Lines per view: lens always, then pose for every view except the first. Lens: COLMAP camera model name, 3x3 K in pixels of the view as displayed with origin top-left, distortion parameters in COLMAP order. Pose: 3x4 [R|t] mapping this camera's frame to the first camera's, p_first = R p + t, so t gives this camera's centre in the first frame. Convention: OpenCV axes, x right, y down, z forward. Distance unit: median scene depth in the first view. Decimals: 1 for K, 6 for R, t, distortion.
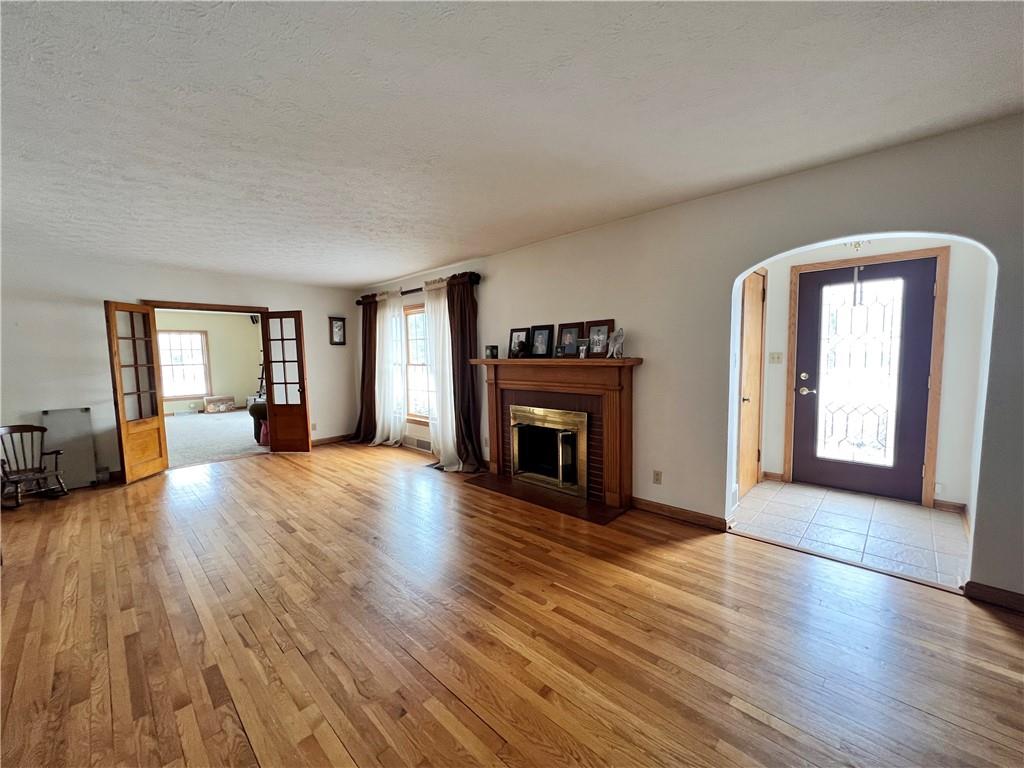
lens RADIAL K [[410.3, 0, 511.0], [0, 410.3, 385.9], [0, 0, 1]] dist [0.000014, -0.000259]
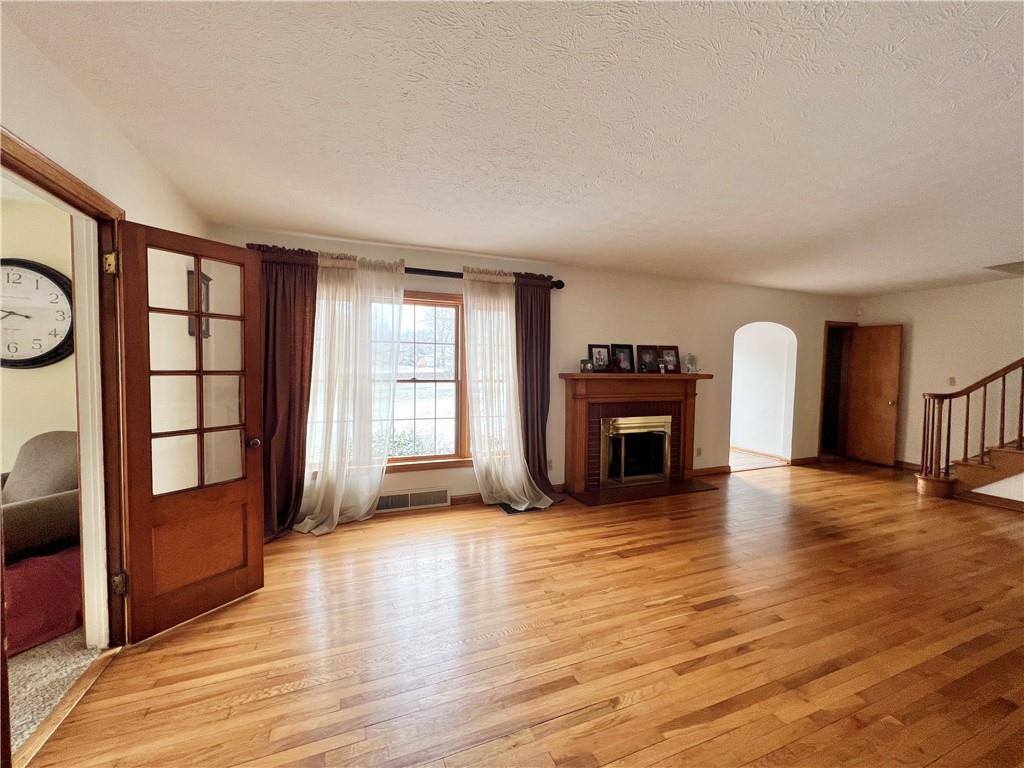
lens RADIAL K [[410.3, 0, 512.5], [0, 410.3, 385.4], [0, 0, 1]] dist [0.000014, -0.000259]
pose [[0.404889, -0.010518, 0.914305, -1.114371], [0.057627, 0.998240, -0.014036, -0.036594], [-0.912548, 0.058371, 0.404782, 0.843724]]
